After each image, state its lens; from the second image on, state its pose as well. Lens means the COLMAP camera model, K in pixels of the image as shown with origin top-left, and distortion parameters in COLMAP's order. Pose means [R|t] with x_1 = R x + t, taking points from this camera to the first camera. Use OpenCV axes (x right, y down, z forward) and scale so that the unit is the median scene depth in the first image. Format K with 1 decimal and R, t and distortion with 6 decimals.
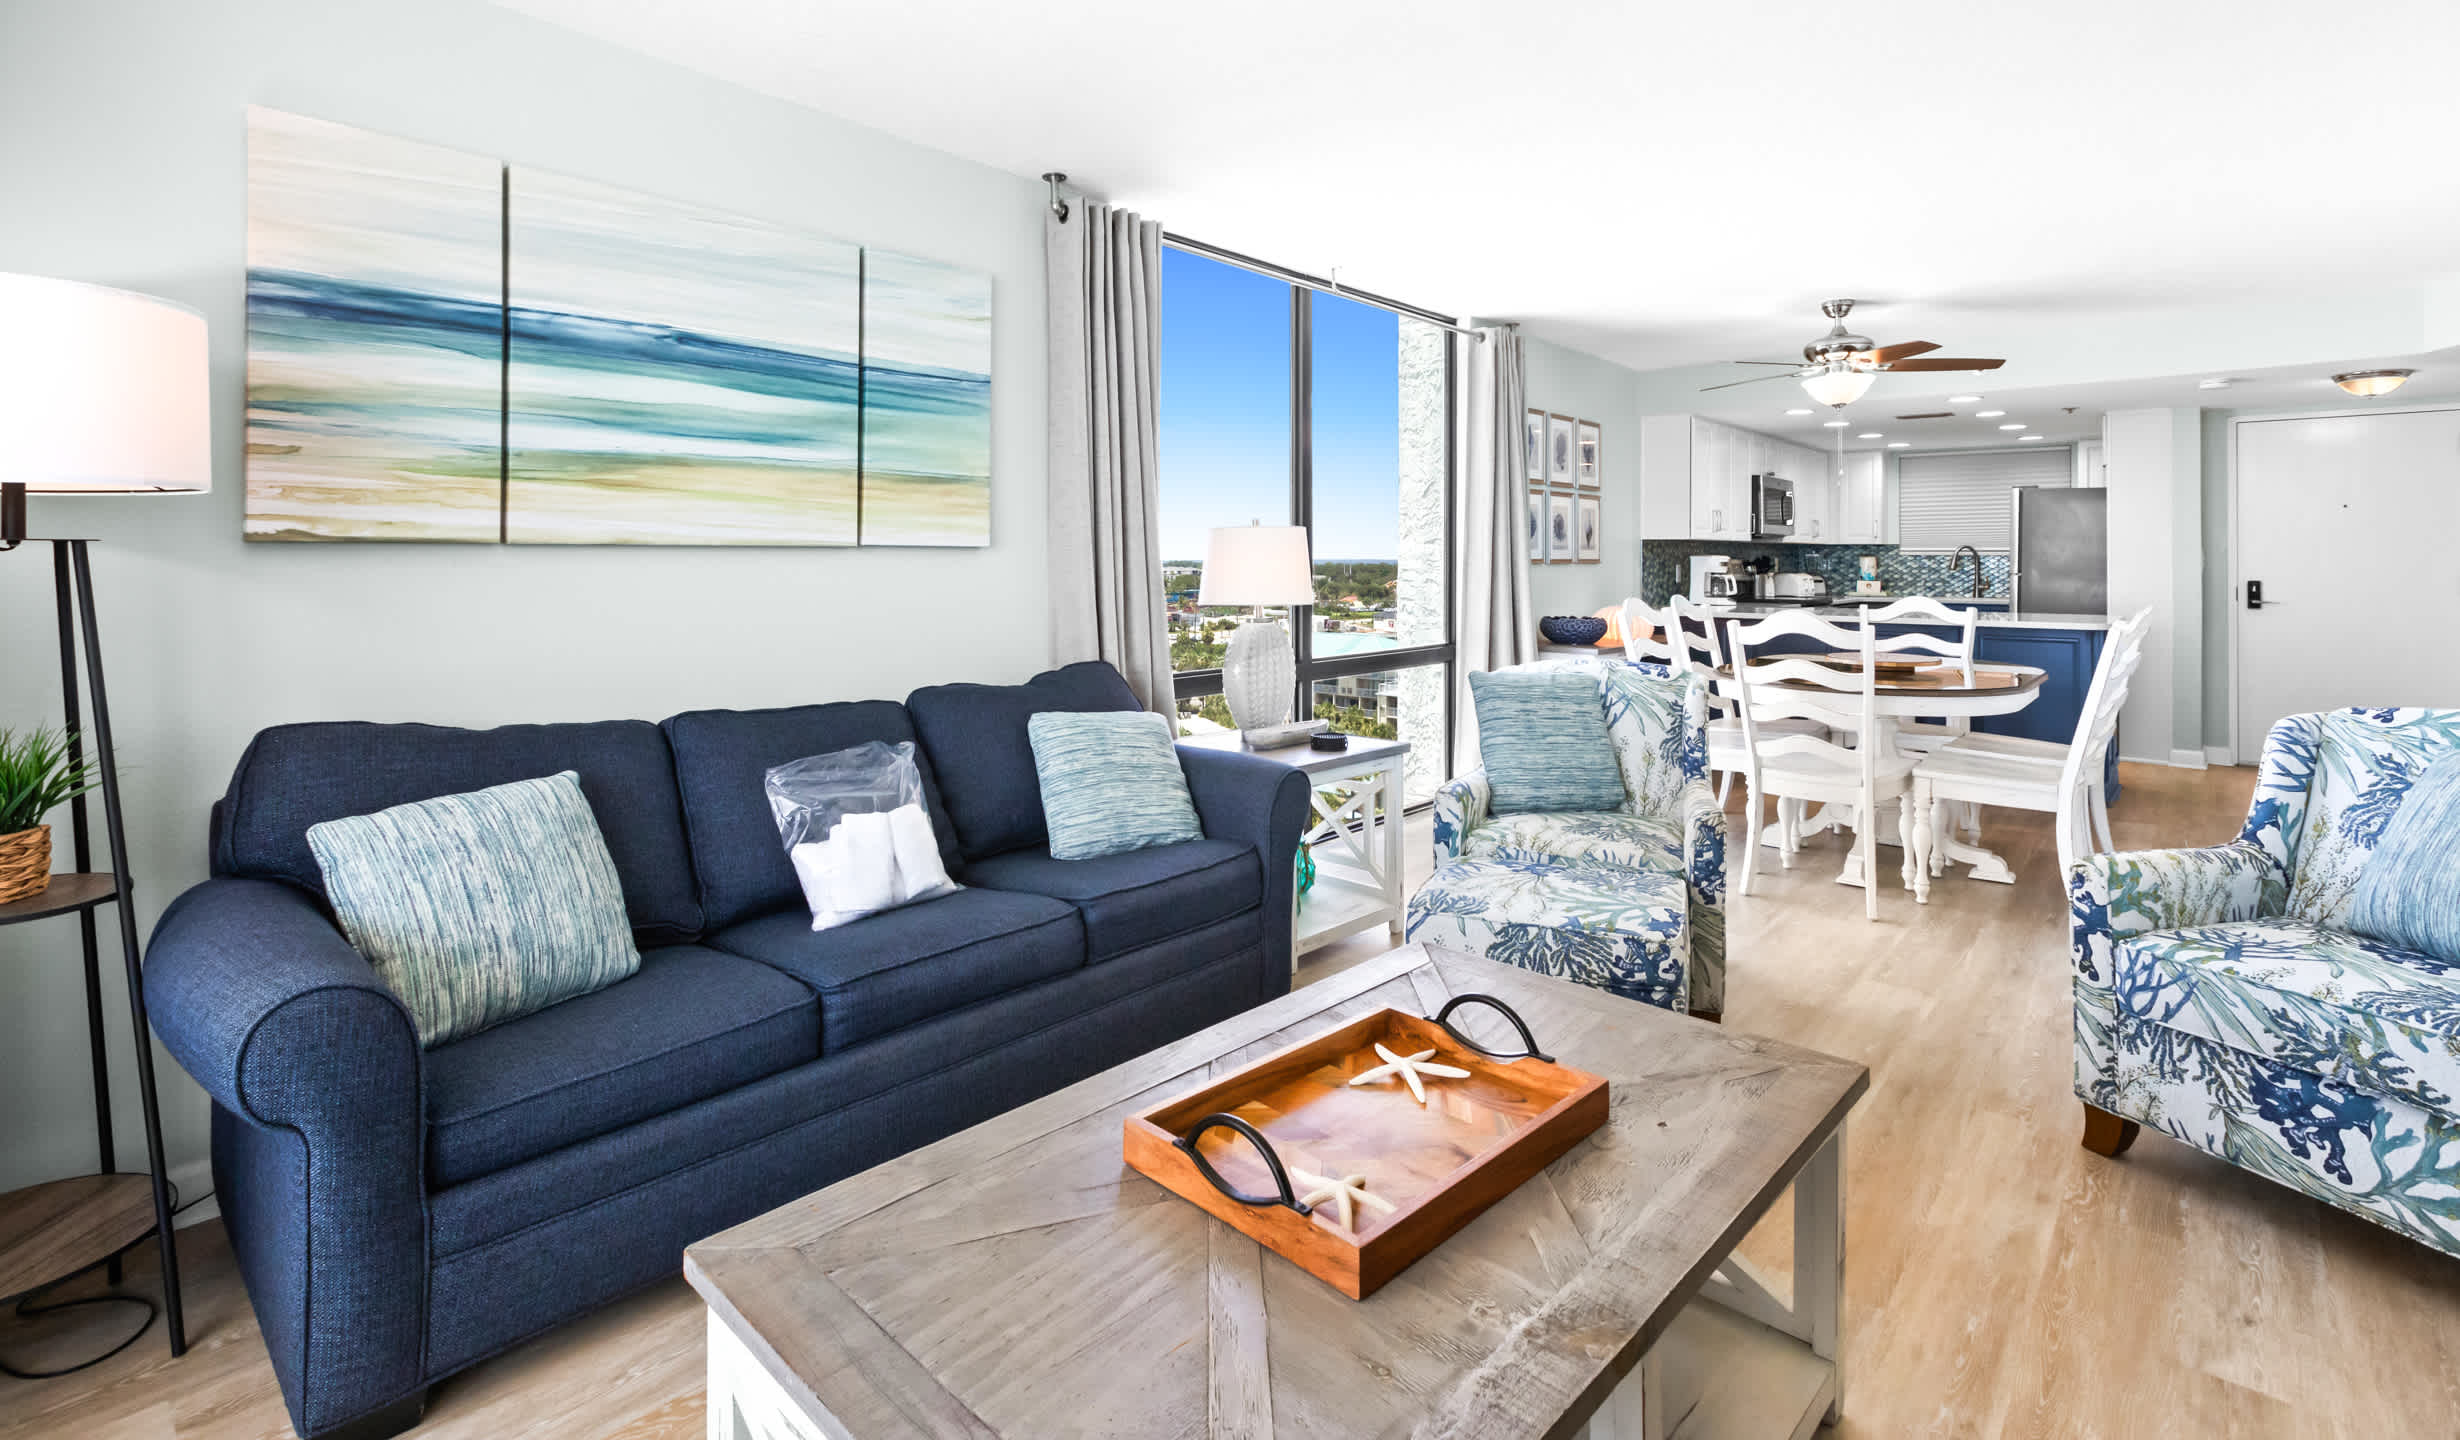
lens RADIAL K [[1116.2, 0, 1242.0], [0, 1116.2, 558.1], [0, 0, 1]] dist [0.001021, -0.001259]
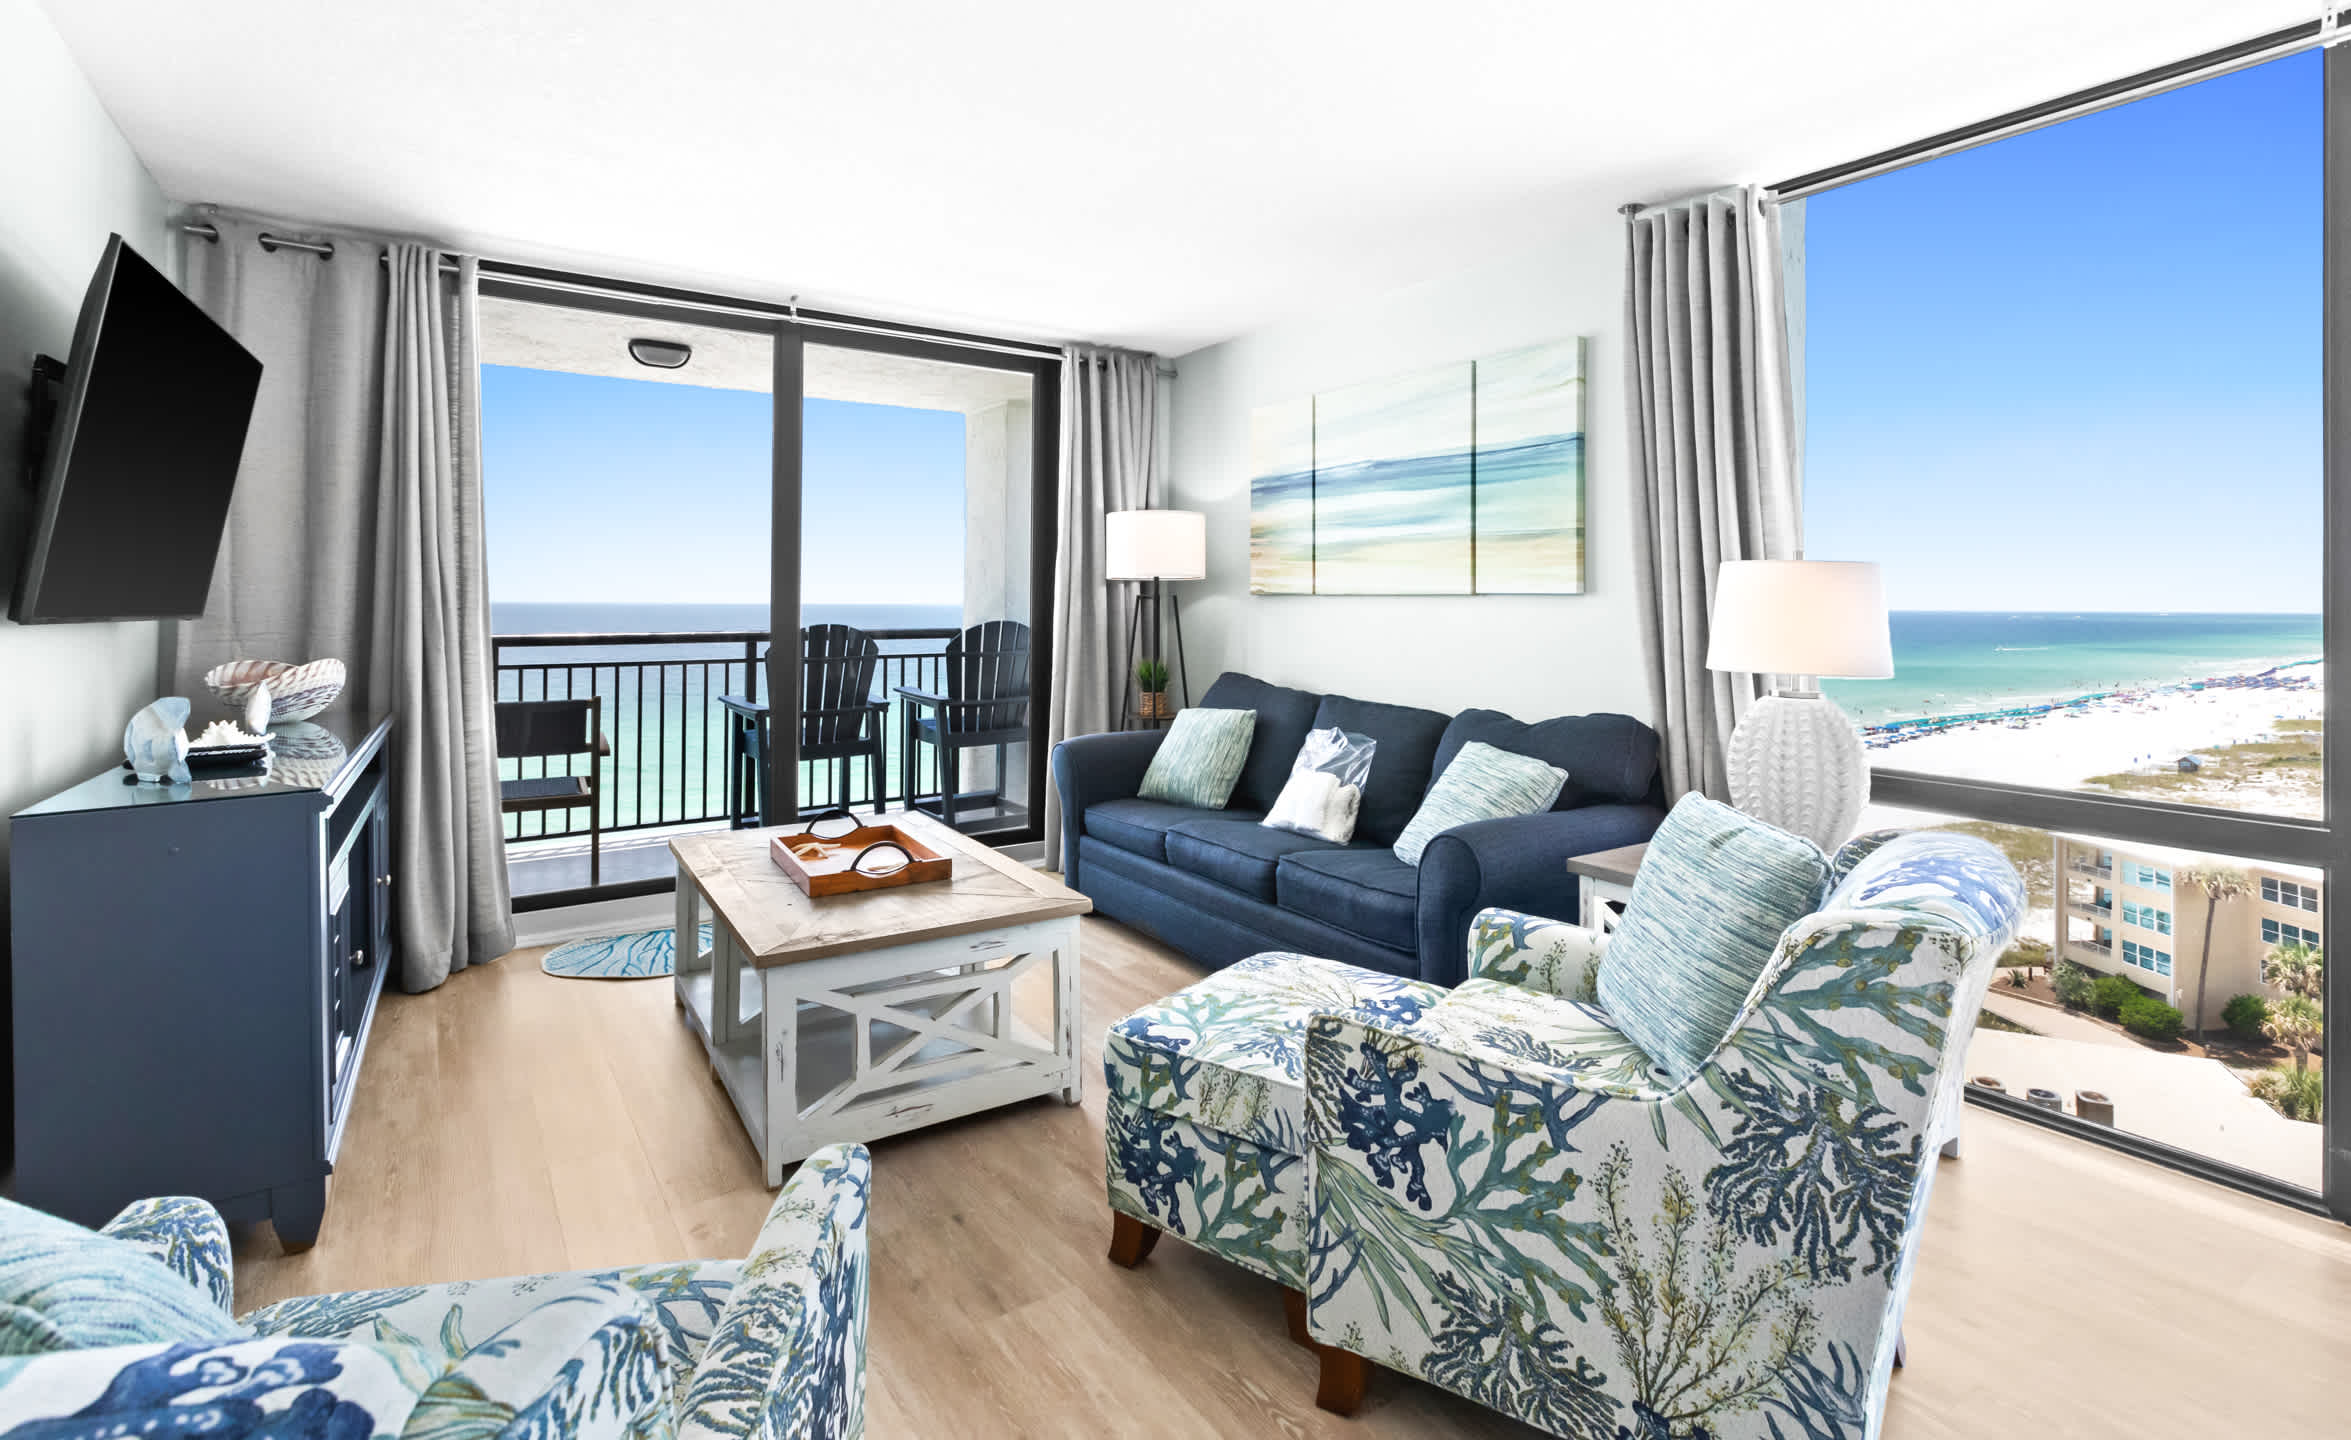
lens RADIAL K [[1085.0, 0, 1203.4], [0, 1085.0, 575.0], [0, 0, 1]] dist [0.008283, -0.004293]
pose [[-0.223430, -0.021100, -0.974492, 0.952402], [-0.004019, 0.999777, -0.020726, -0.005282], [0.974712, -0.000714, -0.223465, 0.983207]]
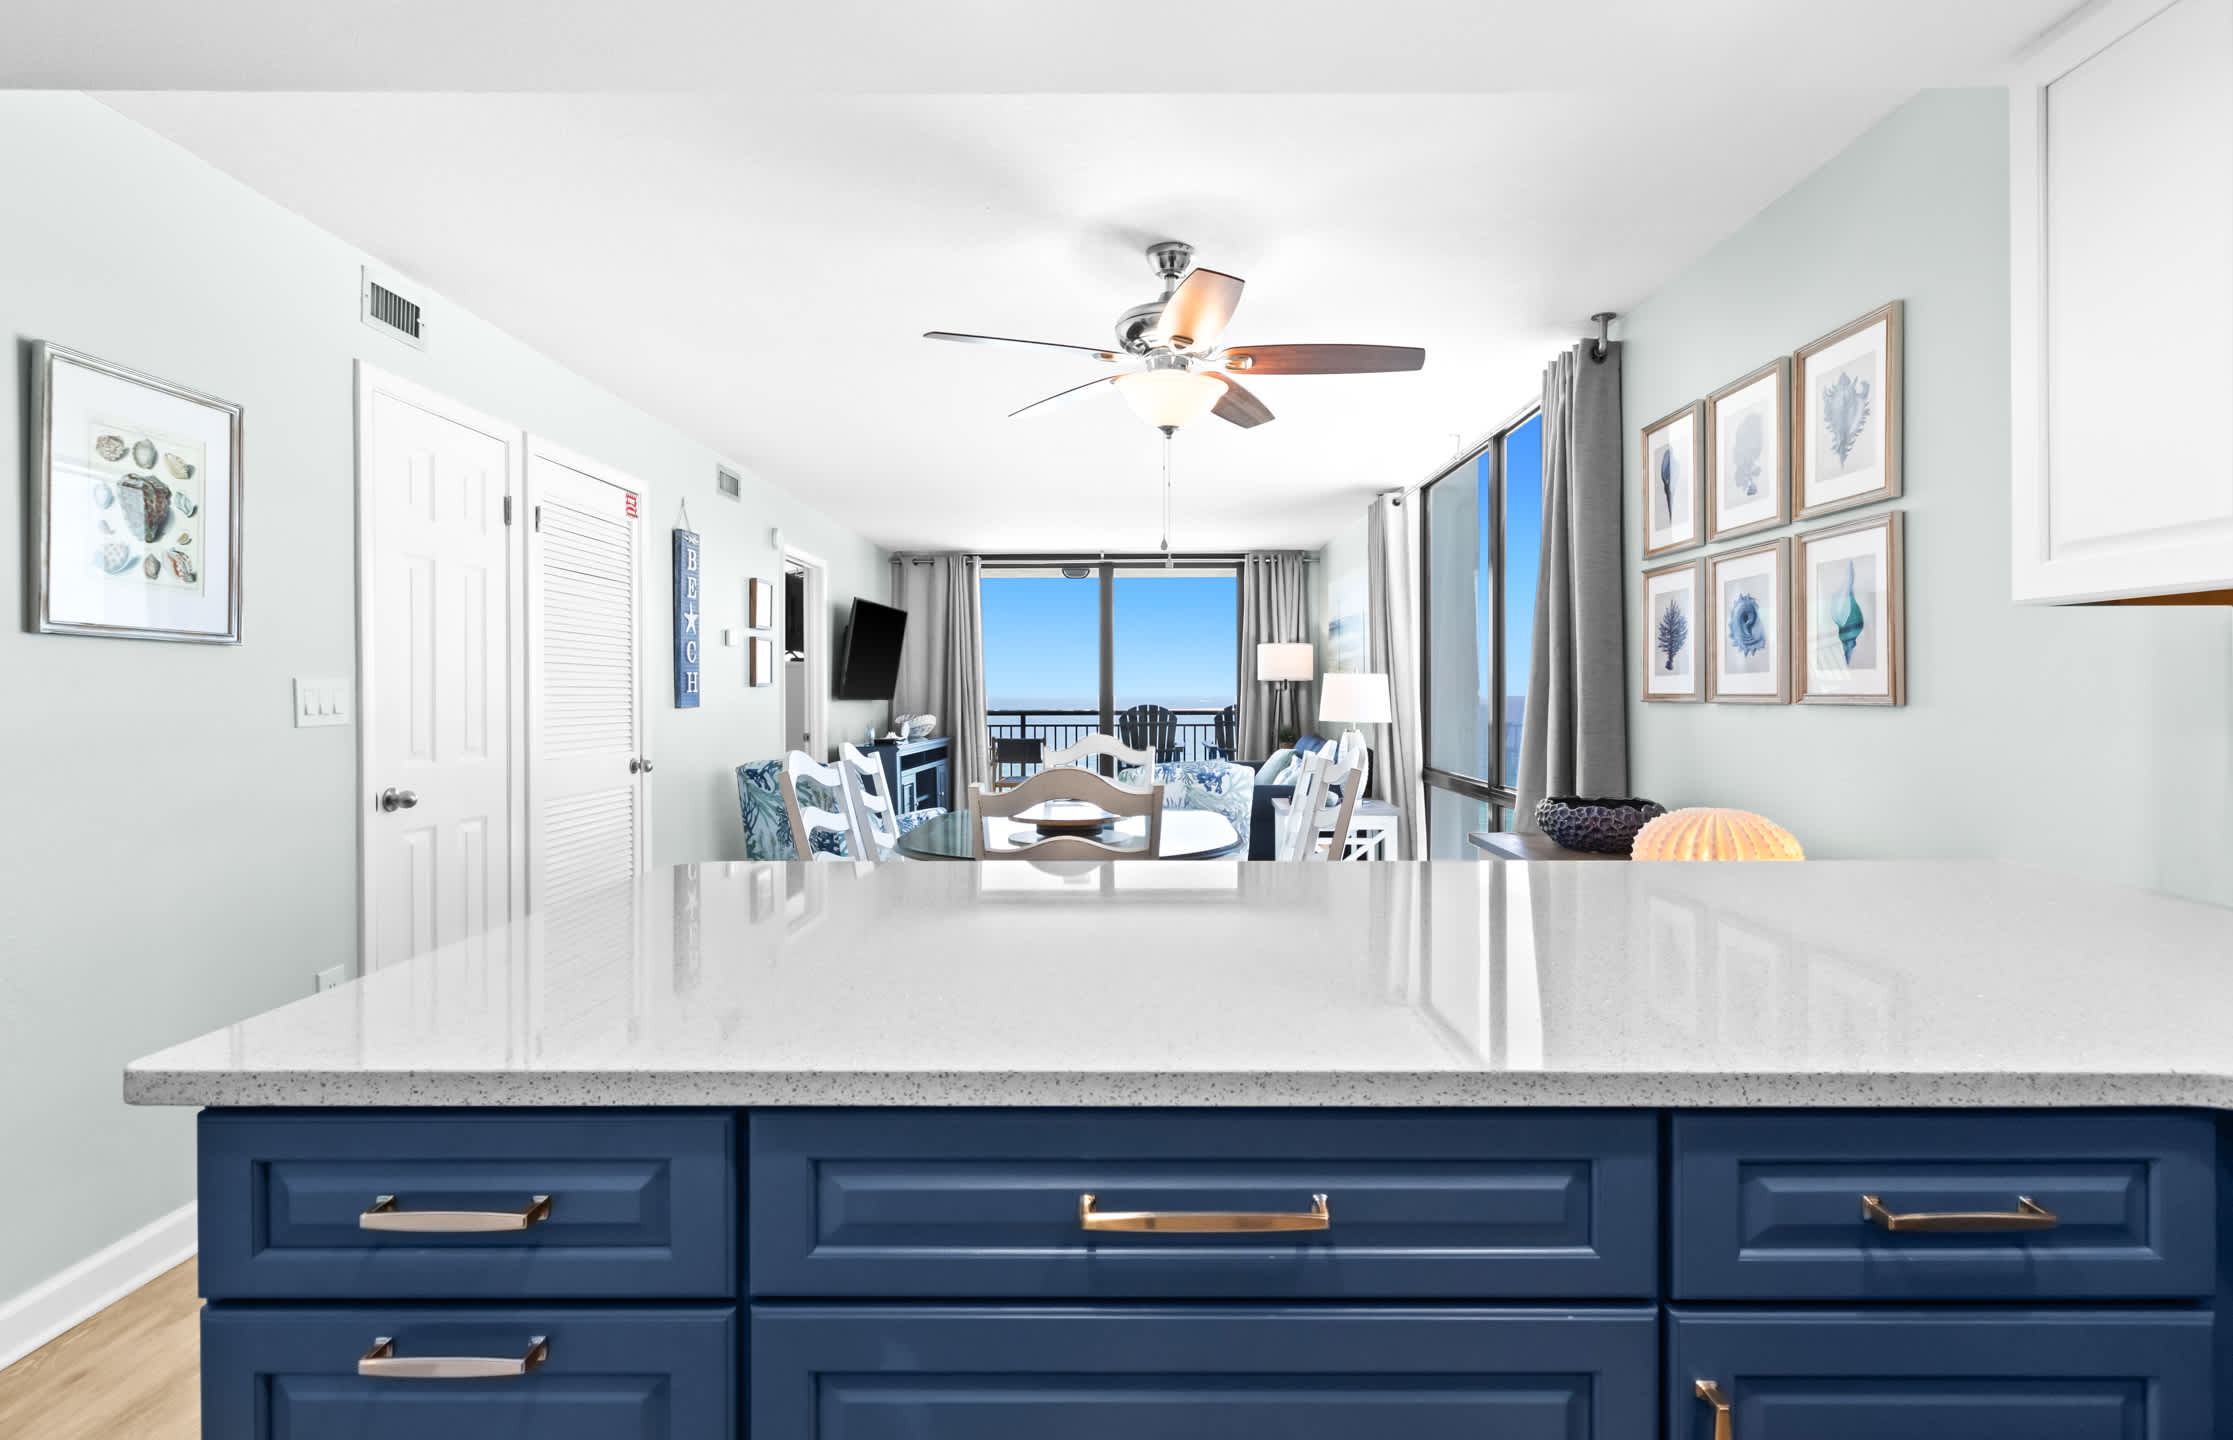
lens RADIAL K [[1030.6, 0, 1133.0], [0, 1030.6, 709.4], [0, 0, 1]] dist [0.000699, 0.000343]
pose [[-0.739454, 0.012349, -0.673094, 1.573744], [0.002359, 0.999873, 0.015753, 0.001064], [0.673203, 0.010061, -0.739389, 2.337925]]
